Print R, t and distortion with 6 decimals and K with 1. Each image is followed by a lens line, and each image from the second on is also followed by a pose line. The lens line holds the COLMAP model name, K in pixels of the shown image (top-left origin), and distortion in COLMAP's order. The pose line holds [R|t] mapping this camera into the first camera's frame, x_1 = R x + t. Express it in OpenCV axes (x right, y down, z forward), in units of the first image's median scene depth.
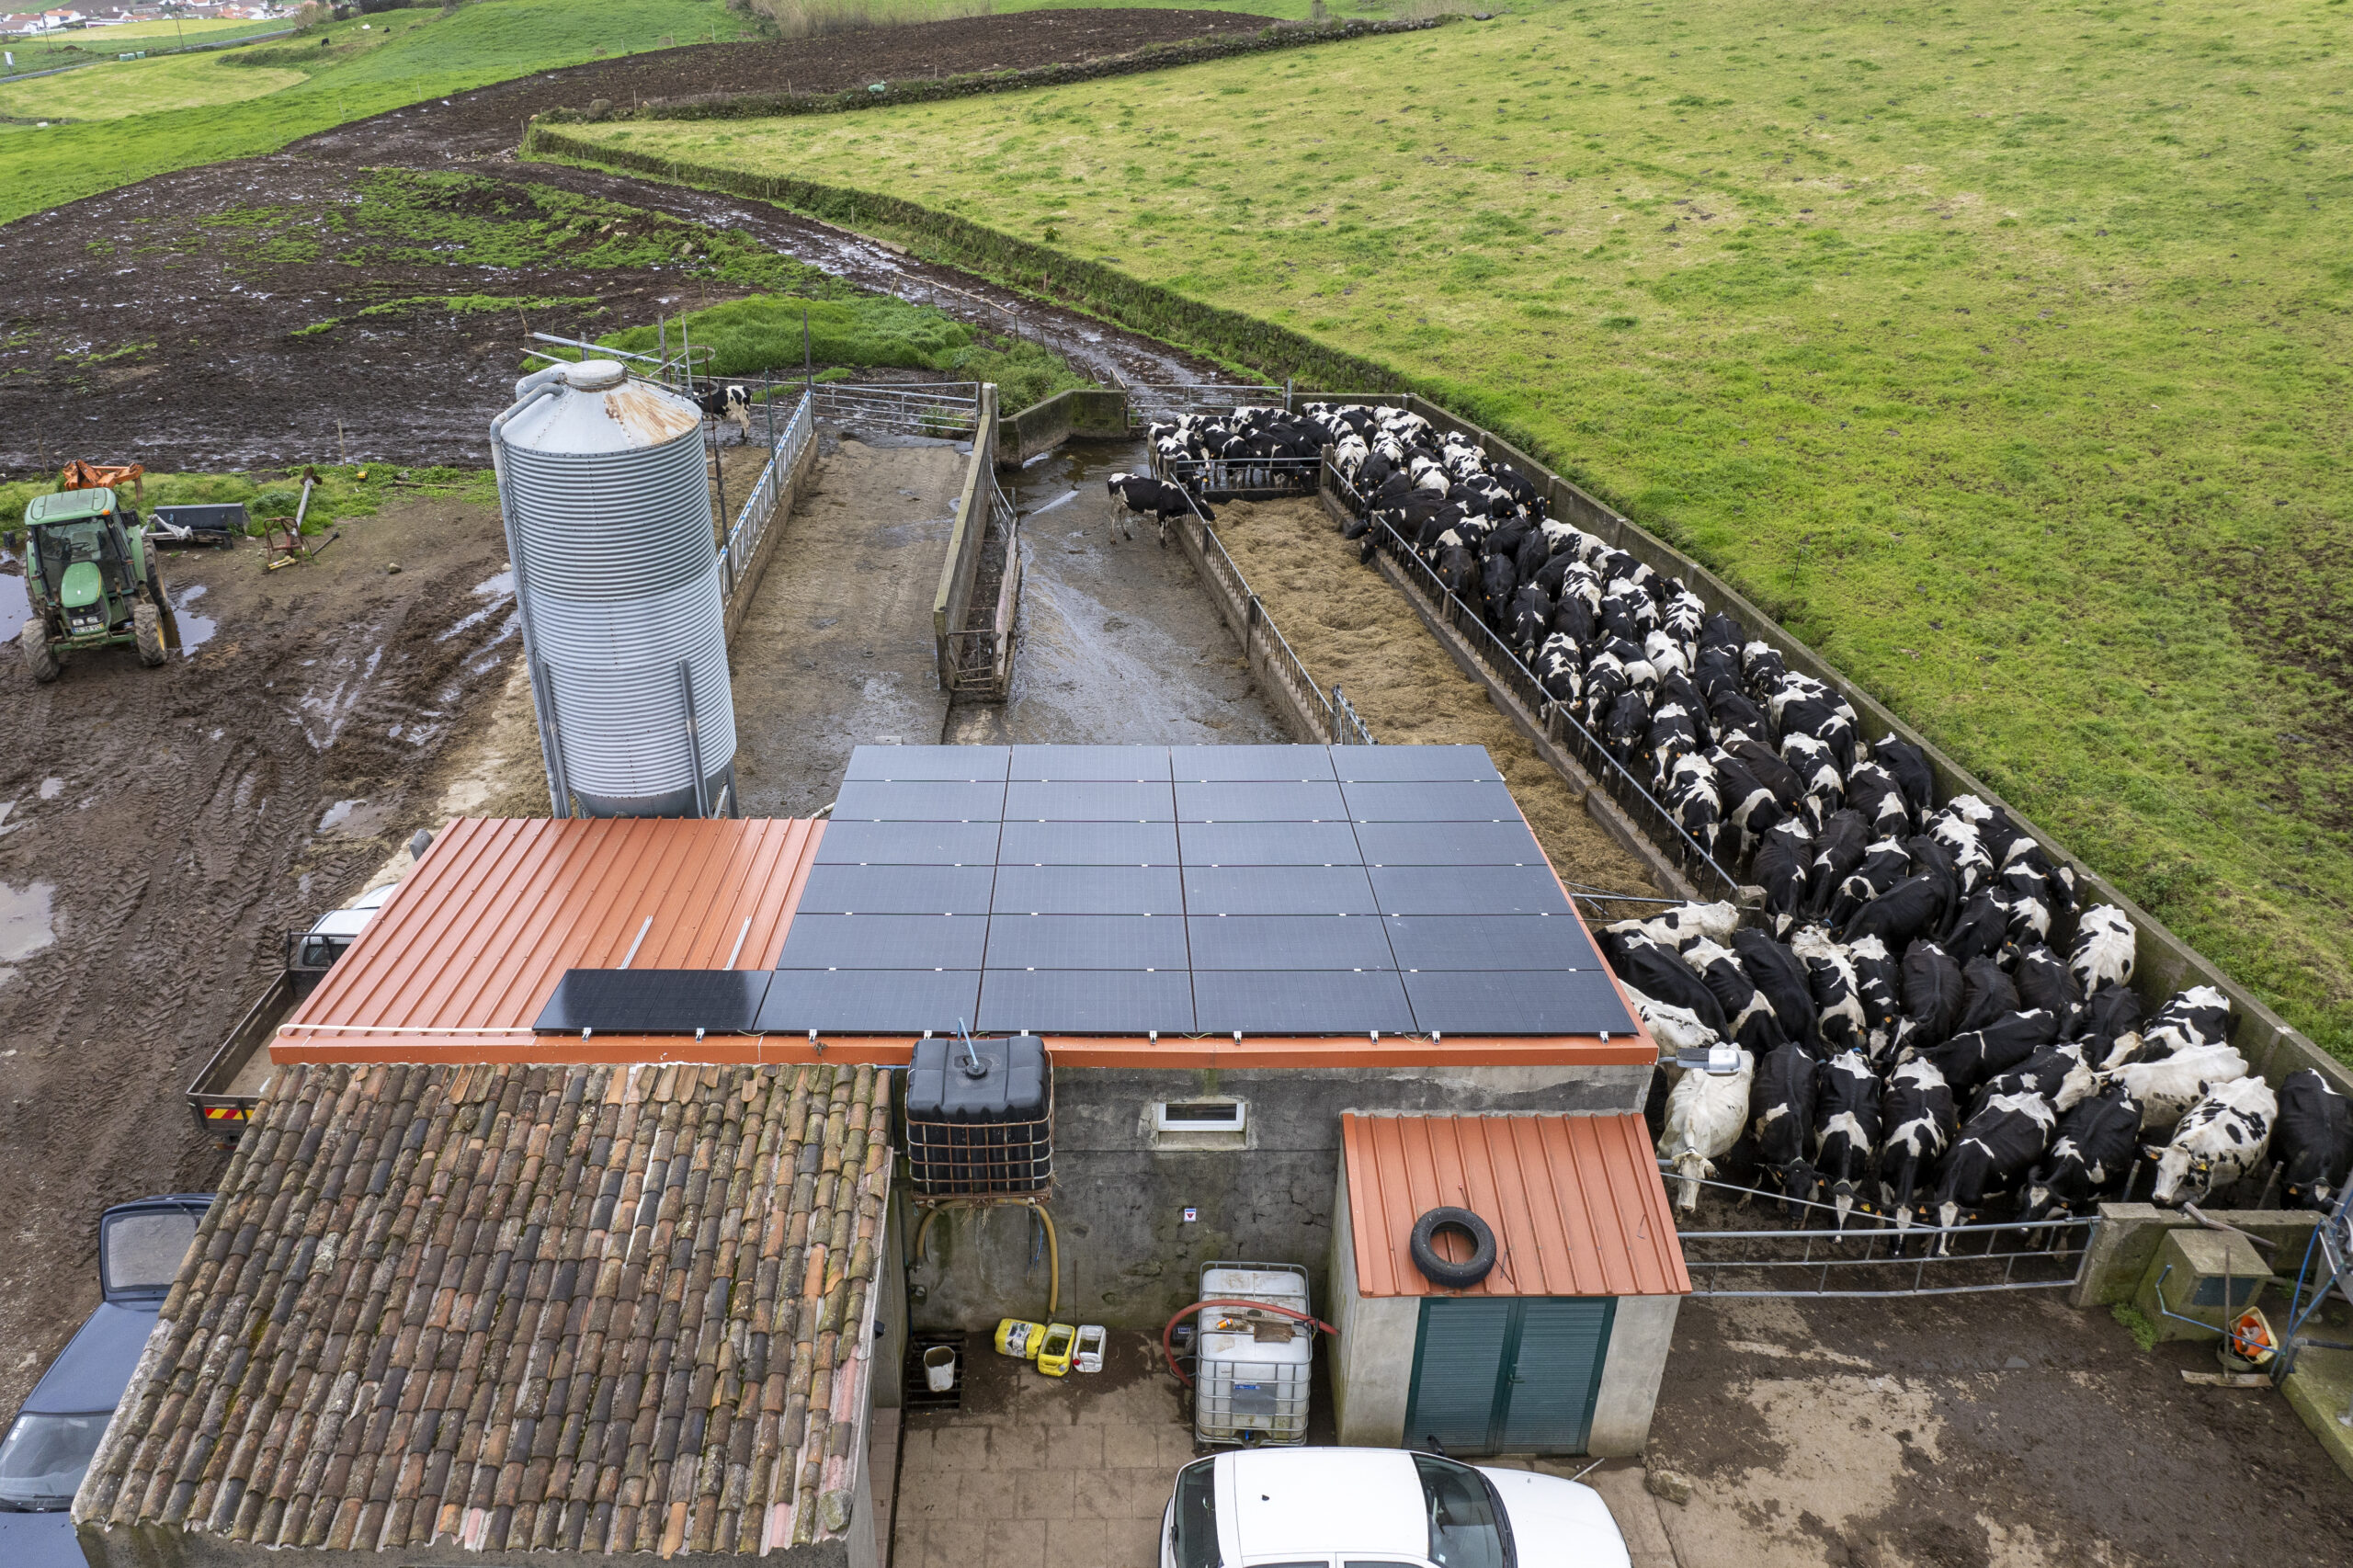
lens RADIAL K [[1746.8, 0, 1103.2], [0, 1746.8, 773.6], [0, 0, 1]] dist [-0.036173, -0.004186]
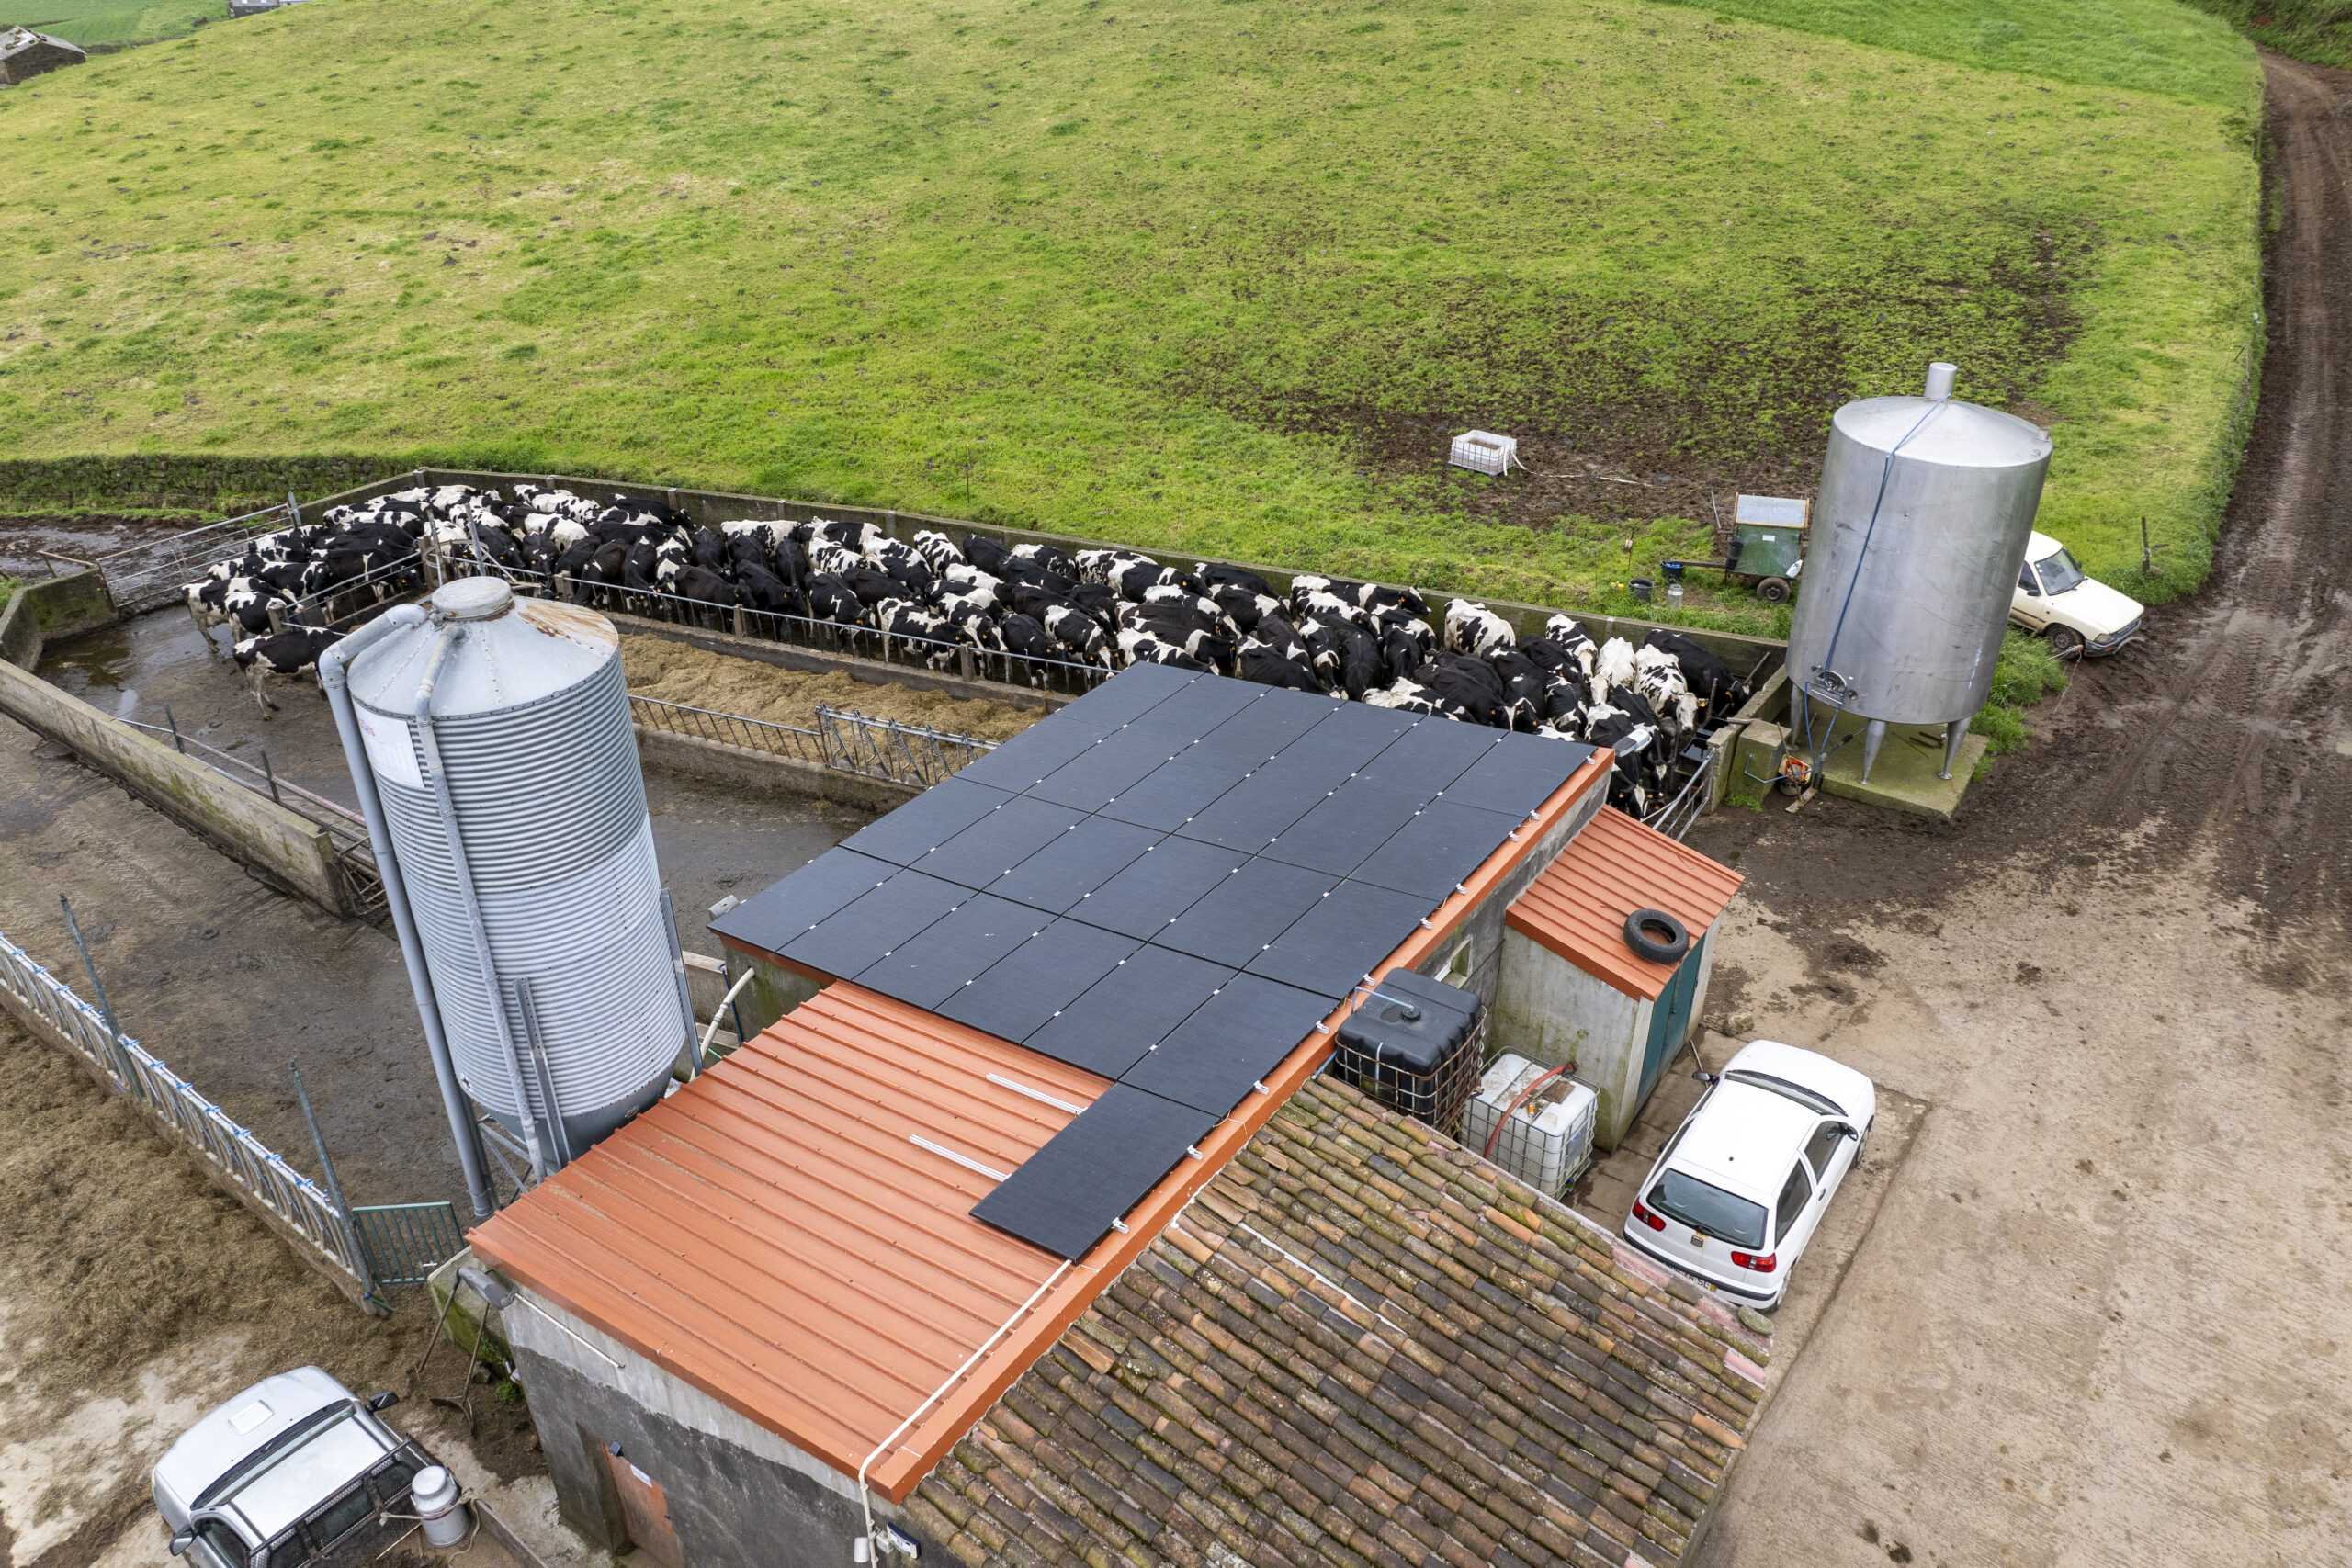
lens RADIAL K [[1652.7, 0, 1181.9], [0, 1652.7, 731.5], [0, 0, 1]] dist [-0.048907, 0.001863]
pose [[0.585825, -0.396983, 0.706550, -0.413563], [0.404953, 0.898563, 0.169108, -0.110790], [-0.702013, 0.187052, 0.687160, 0.187808]]
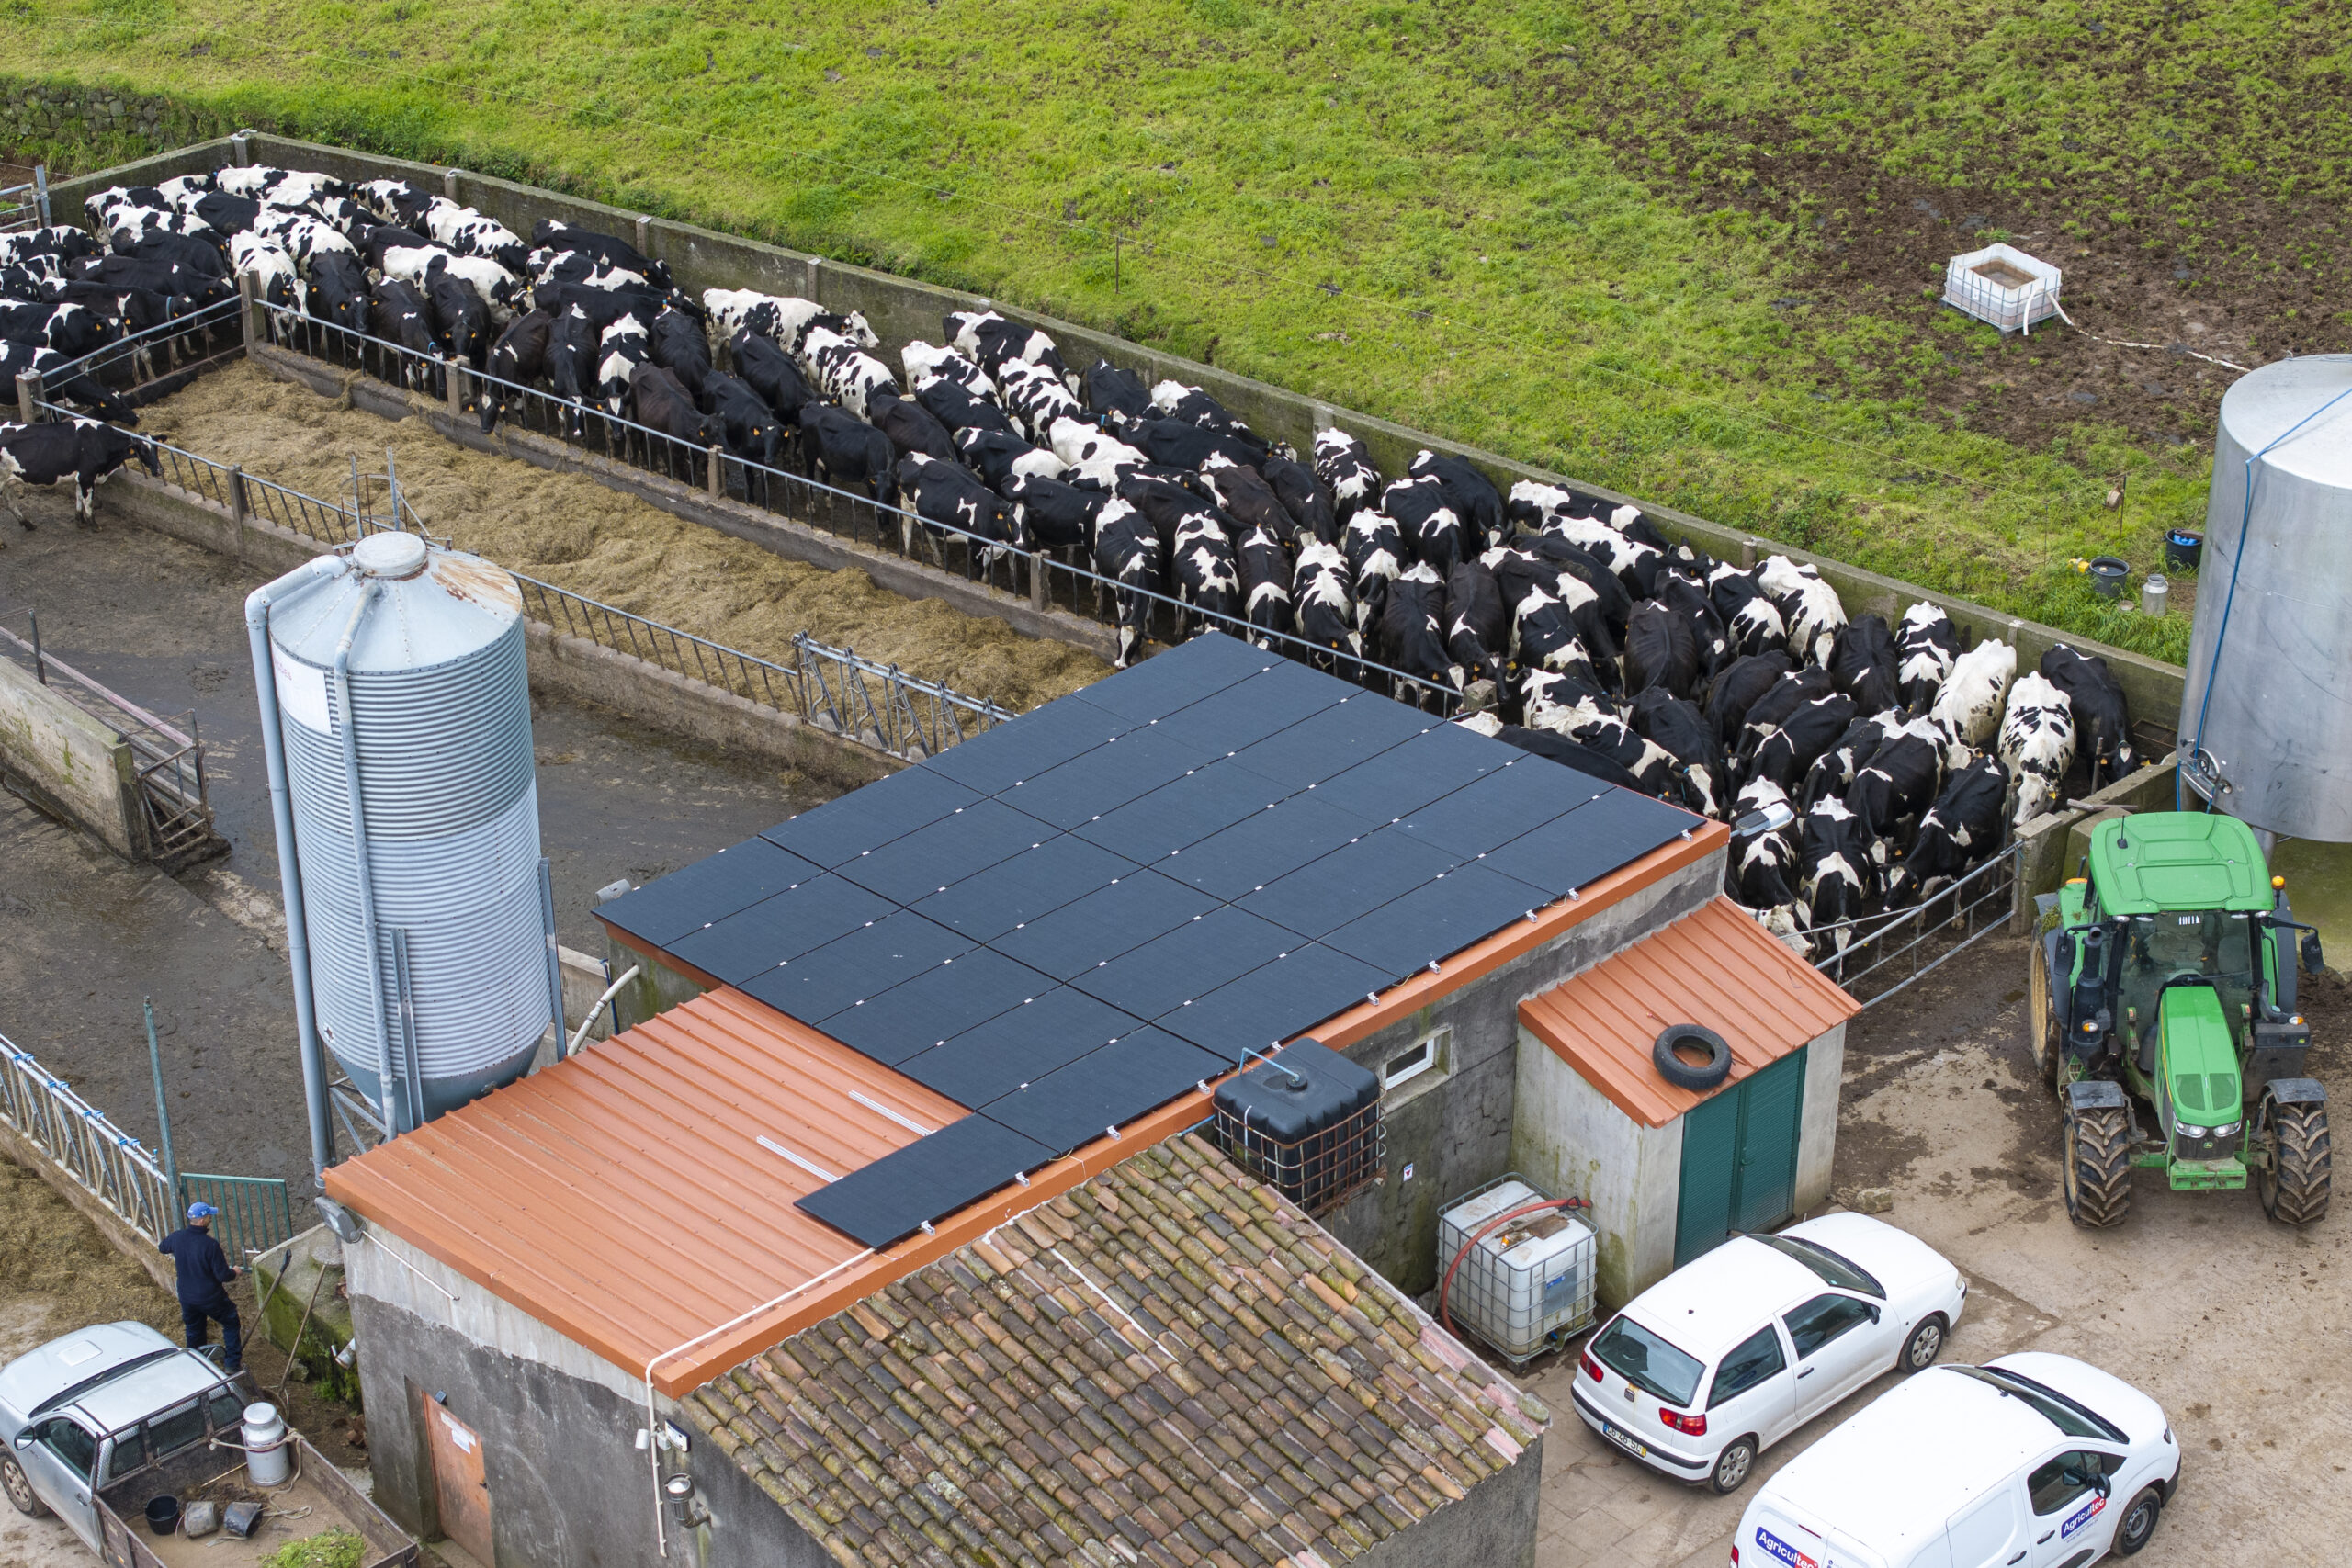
lens RADIAL K [[4732.9, 0, 1176.0], [0, 4732.9, 784.0], [0, 0, 1]] dist [-0.205677, 0.728883]
pose [[0.747527, -0.351212, 0.563784, -0.816587], [0.335224, 0.932232, 0.136262, -0.195982], [-0.573435, 0.087135, 0.814604, -0.606901]]
